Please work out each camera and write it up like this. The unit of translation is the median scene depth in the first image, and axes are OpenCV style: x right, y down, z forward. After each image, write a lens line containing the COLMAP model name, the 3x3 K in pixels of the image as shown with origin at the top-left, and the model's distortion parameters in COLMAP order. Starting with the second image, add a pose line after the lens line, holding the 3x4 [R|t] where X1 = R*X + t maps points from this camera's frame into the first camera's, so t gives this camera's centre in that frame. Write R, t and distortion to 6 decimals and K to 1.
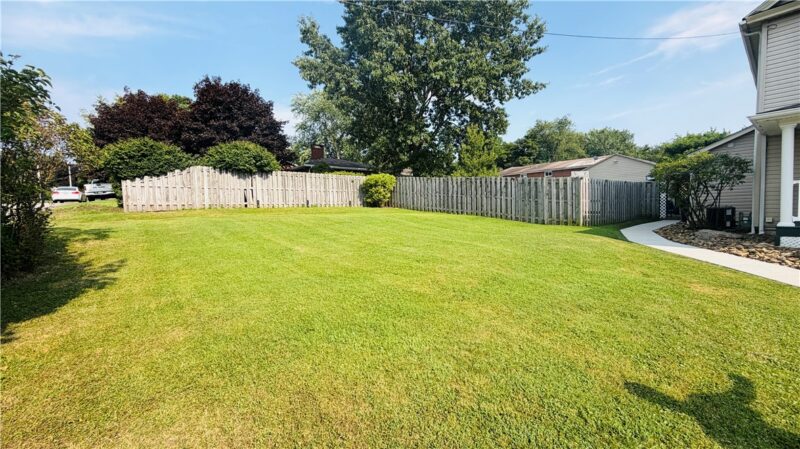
lens RADIAL K [[318.9, 0, 400.0], [0, 318.9, 224.5], [0, 0, 1]] dist [0.000940, 0.000269]
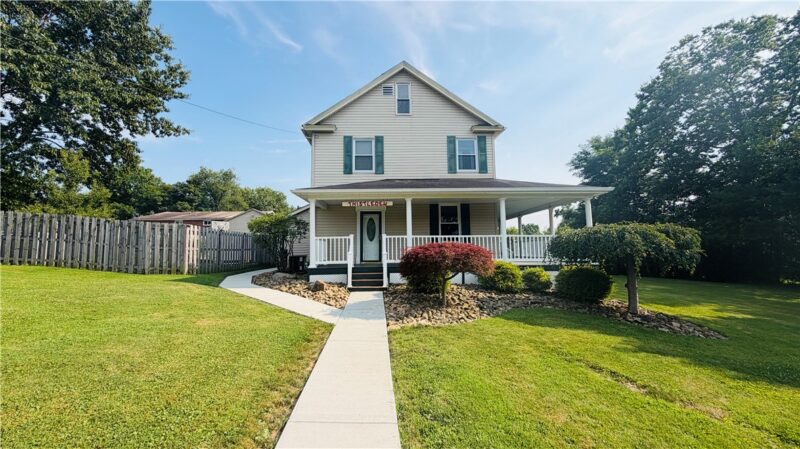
lens RADIAL K [[318.9, 0, 400.0], [0, 318.9, 224.5], [0, 0, 1]] dist [0.000940, 0.000269]
pose [[0.597862, 0.085917, 0.796982, 0.090934], [0.042284, 0.989475, -0.138387, 0.009130], [-0.800483, 0.116436, 0.587936, -0.064184]]
